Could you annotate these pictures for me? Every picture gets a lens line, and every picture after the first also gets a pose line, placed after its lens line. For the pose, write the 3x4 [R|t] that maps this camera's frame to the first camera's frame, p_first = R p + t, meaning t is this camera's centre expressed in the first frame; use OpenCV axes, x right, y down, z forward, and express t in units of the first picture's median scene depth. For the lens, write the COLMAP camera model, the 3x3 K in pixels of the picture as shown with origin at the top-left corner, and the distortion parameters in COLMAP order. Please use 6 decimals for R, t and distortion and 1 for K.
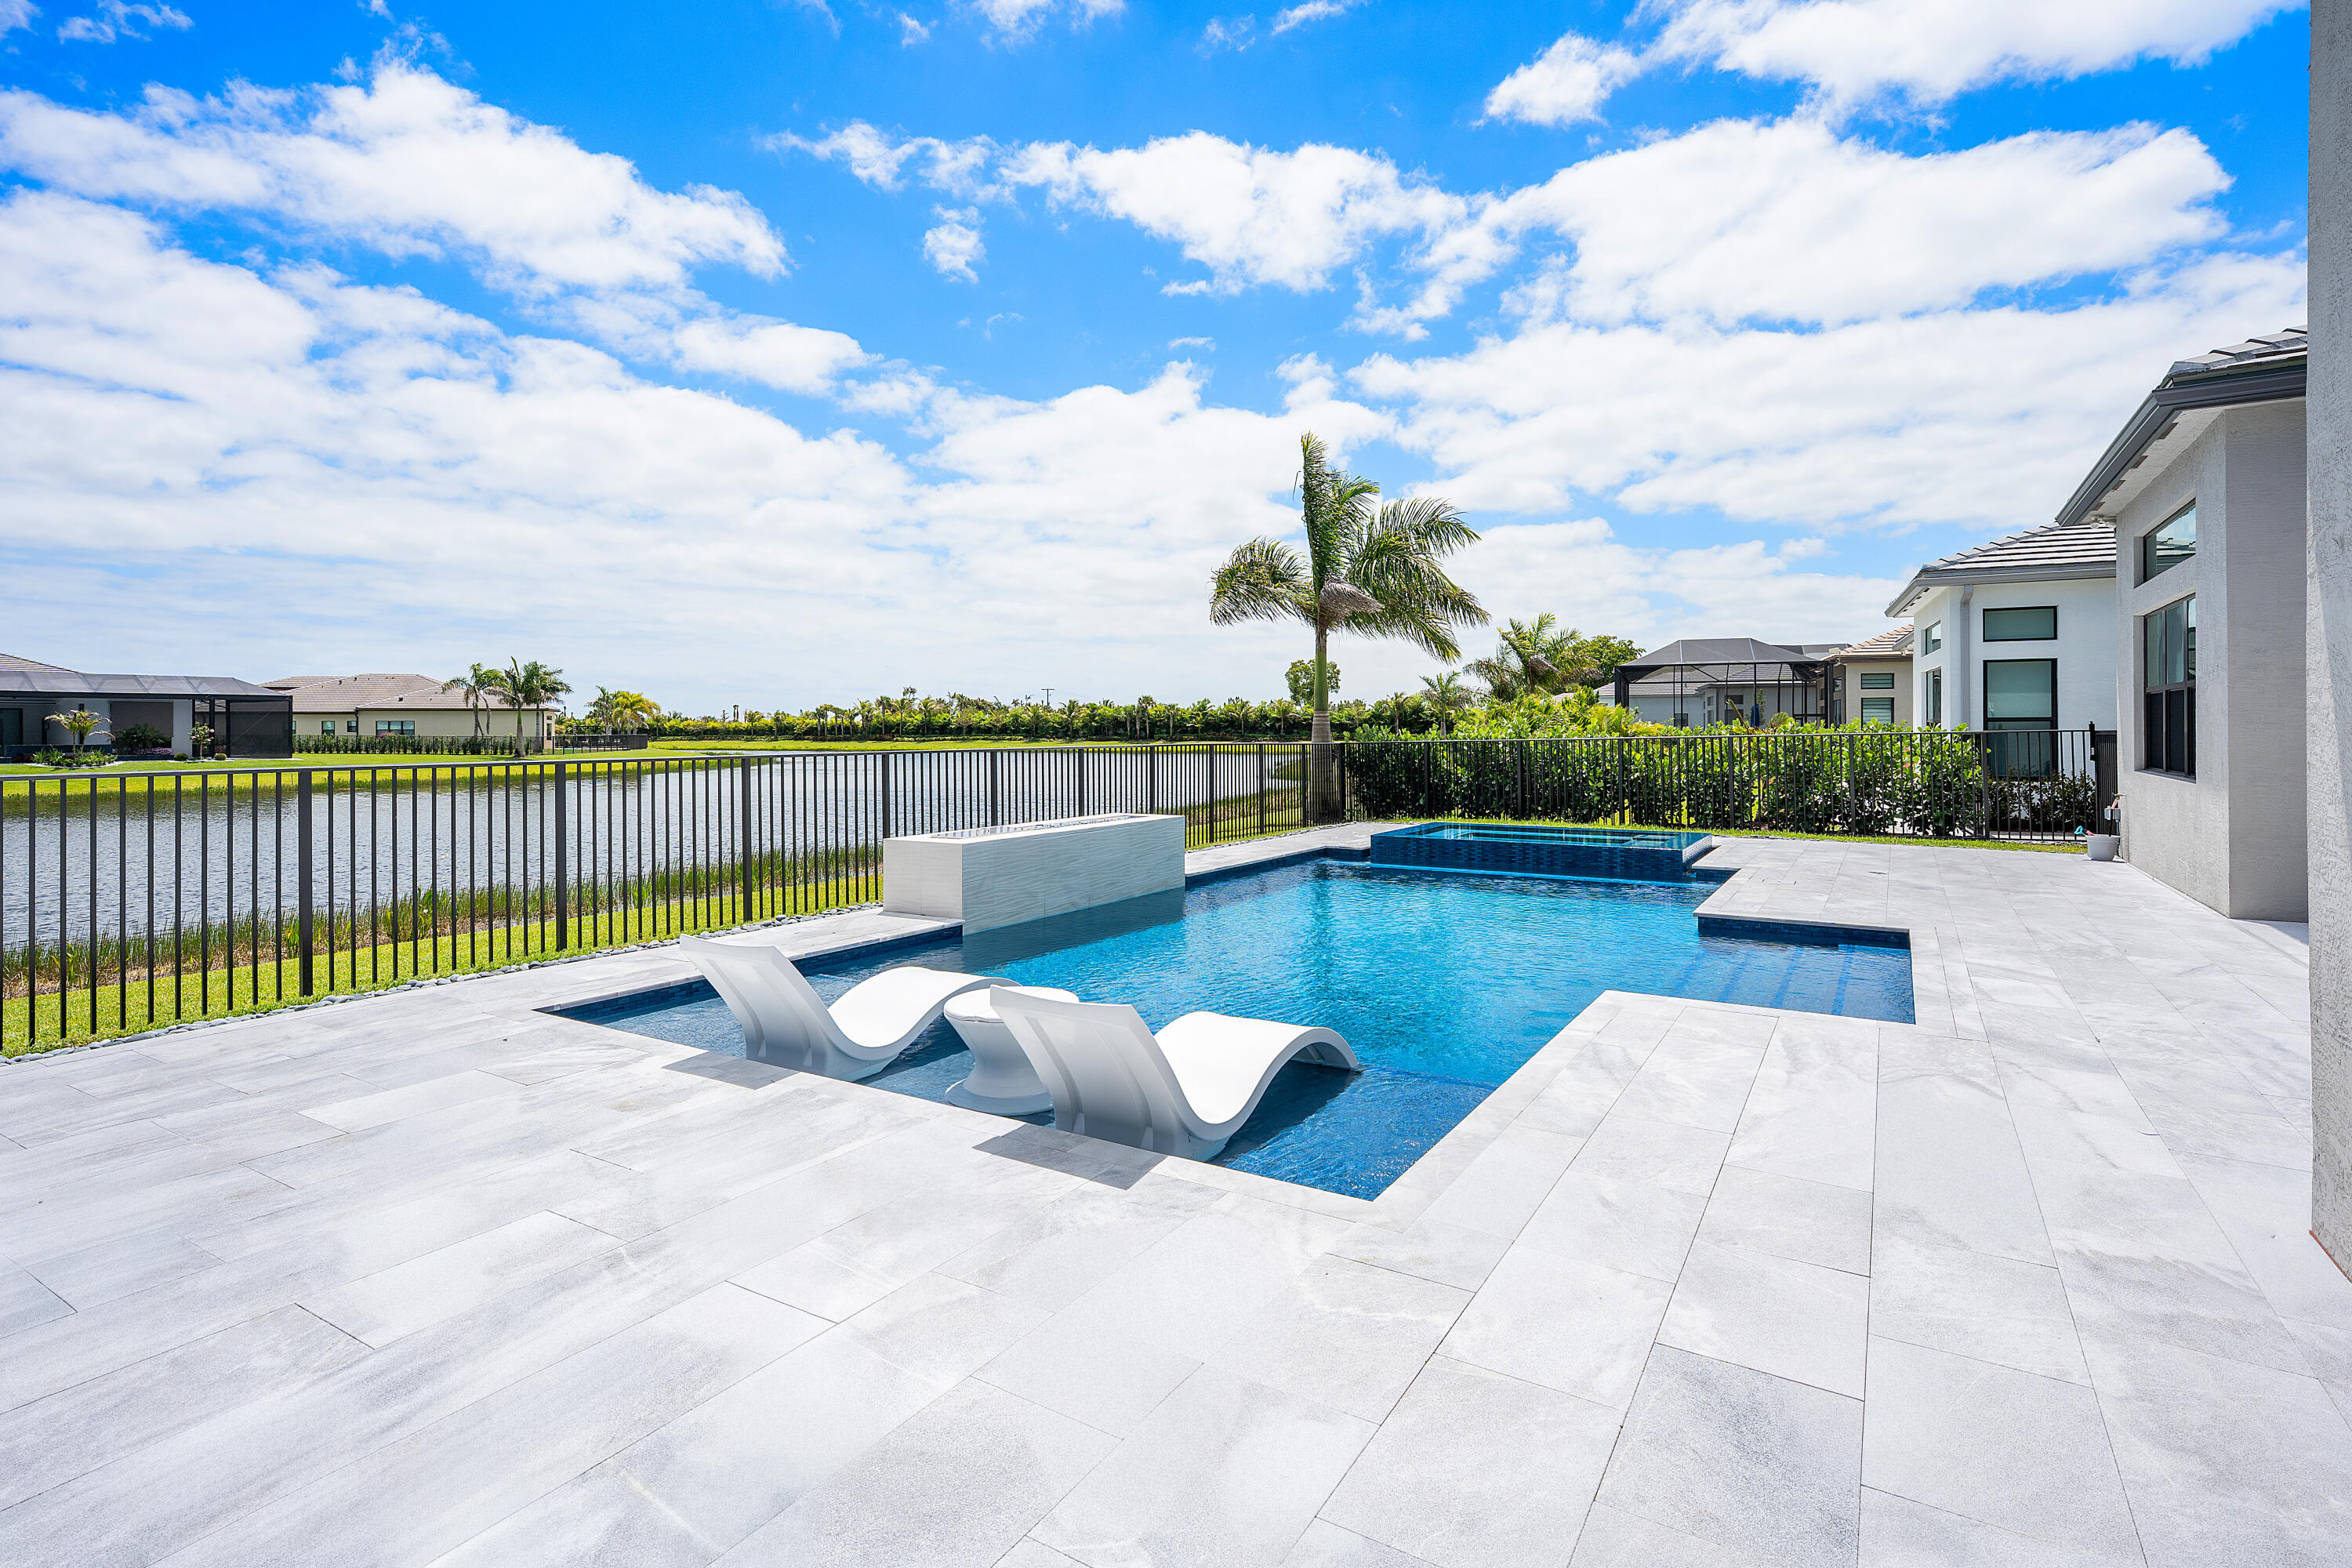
lens RADIAL K [[1143.9, 0, 1155.1], [0, 1143.9, 726.7], [0, 0, 1]] dist [0.004520, 0.001003]
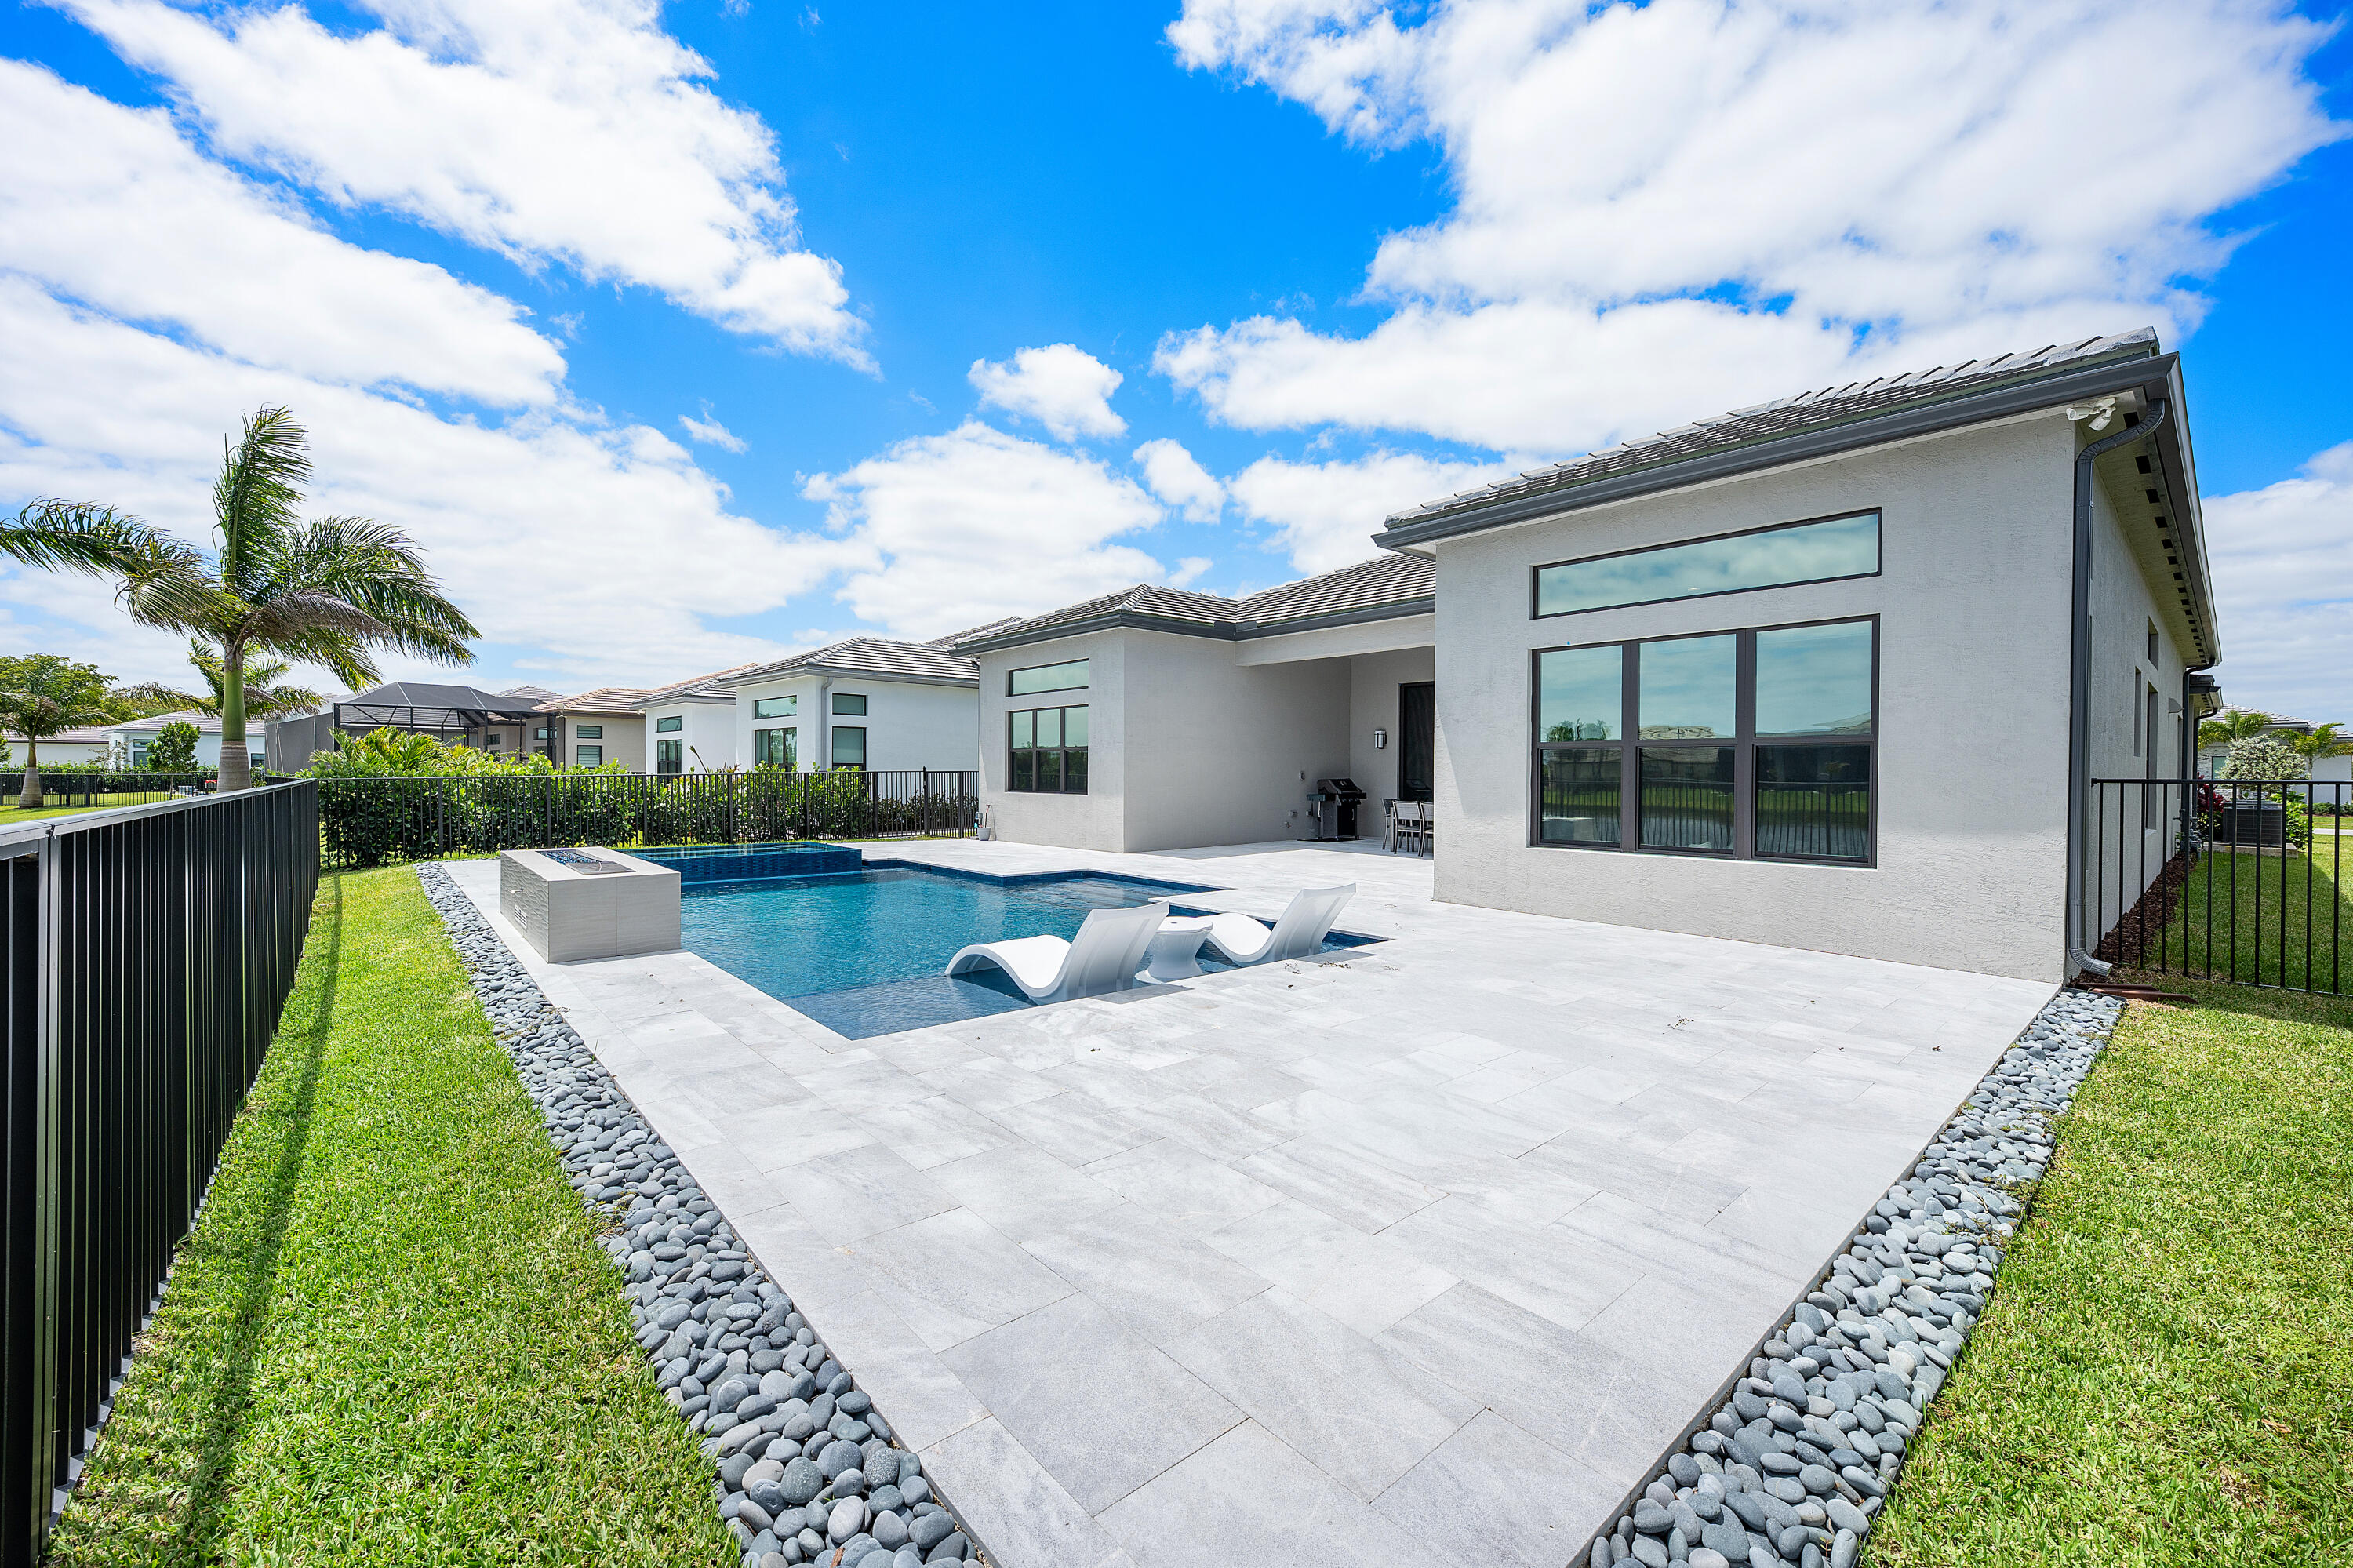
lens RADIAL K [[989.4, 0, 1177.2], [0, 989.4, 778.8], [0, 0, 1]] dist [-0.000576, -0.000222]
pose [[0.246960, 0.006436, 0.969004, -0.248510], [-0.012693, 0.999914, -0.003407, 0.007044], [-0.968943, -0.011458, 0.247020, 0.116163]]
